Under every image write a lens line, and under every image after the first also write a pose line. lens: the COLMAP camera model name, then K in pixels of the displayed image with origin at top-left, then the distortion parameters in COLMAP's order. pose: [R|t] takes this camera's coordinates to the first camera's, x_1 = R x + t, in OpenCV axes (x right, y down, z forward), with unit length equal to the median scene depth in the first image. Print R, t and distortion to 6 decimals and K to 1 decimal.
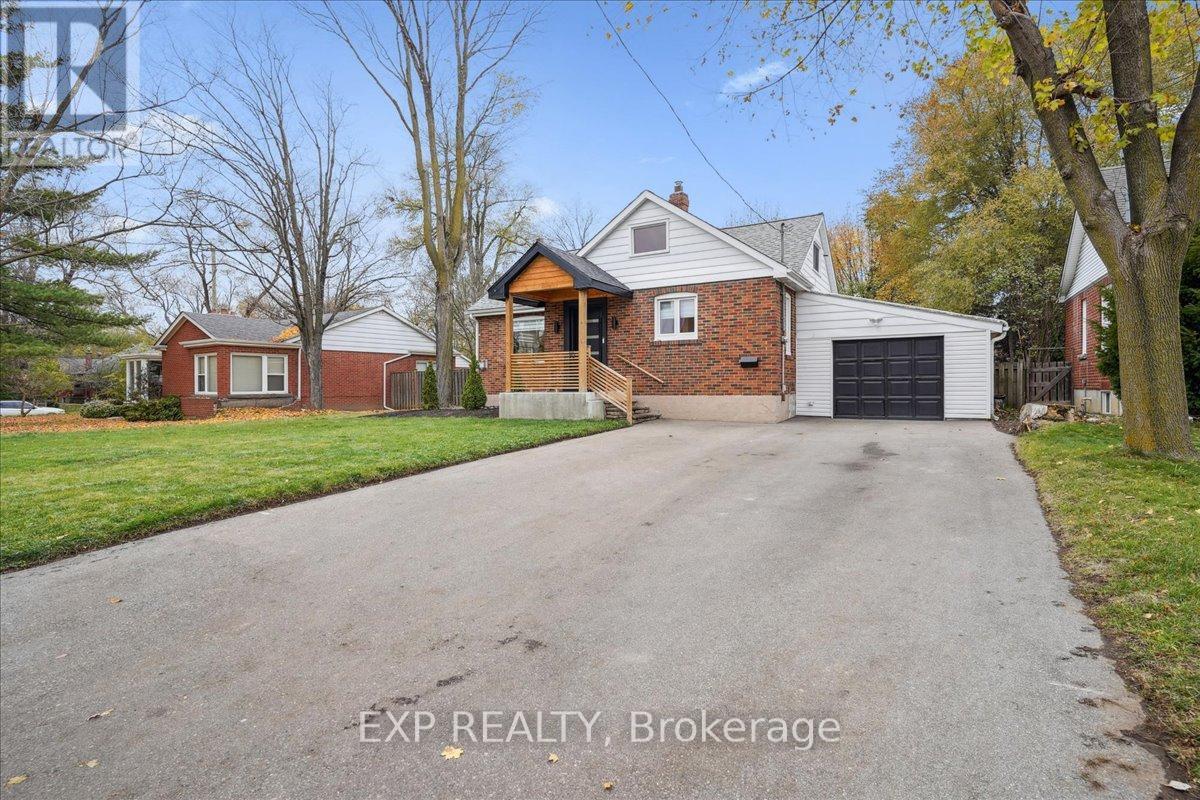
lens RADIAL K [[582.7, 0, 600.0], [0, 582.7, 400.0], [0, 0, 1]] dist [-0.001075, 0.000017]
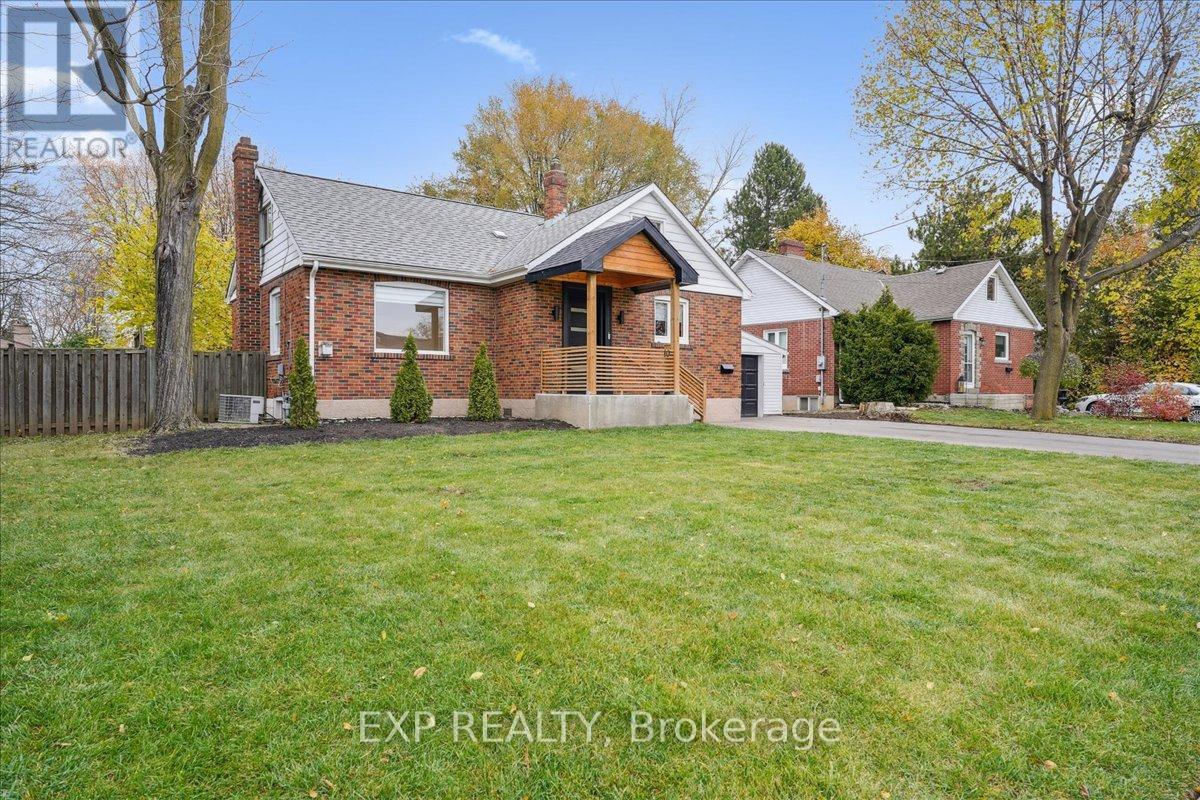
lens RADIAL K [[731.4, 0, 600.0], [0, 731.4, 400.0], [0, 0, 1]] dist [0.019473, -0.000377]
pose [[0.394754, -0.000800, 0.918786, -1.084529], [0.015824, 0.999857, -0.005928, -0.000440], [-0.918650, 0.016879, 0.394711, 0.629956]]
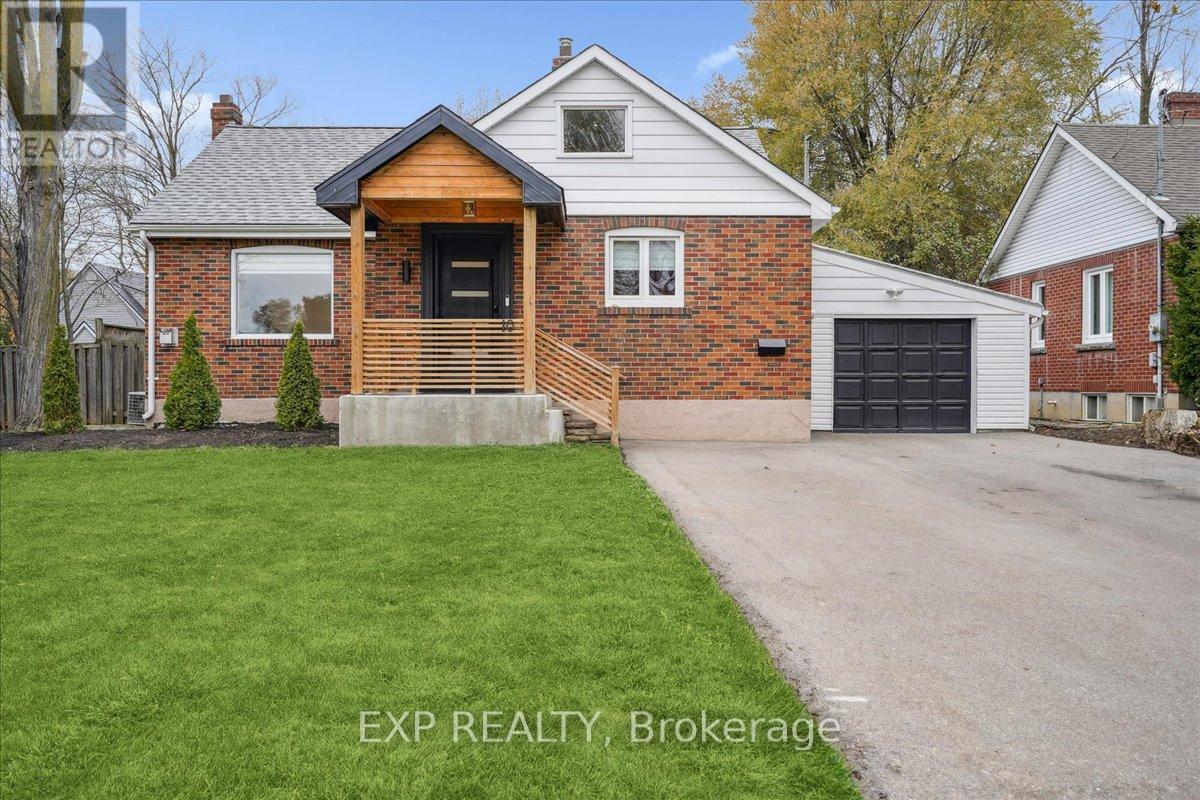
lens RADIAL K [[926.8, 0, 600.0], [0, 926.8, 400.0], [0, 0, 1]] dist [0.006918, 0.003412]
pose [[0.861095, -0.003014, 0.508434, -0.397084], [0.006108, 0.999972, -0.004418, -0.003958], [-0.508407, 0.006910, 0.861089, 0.211804]]
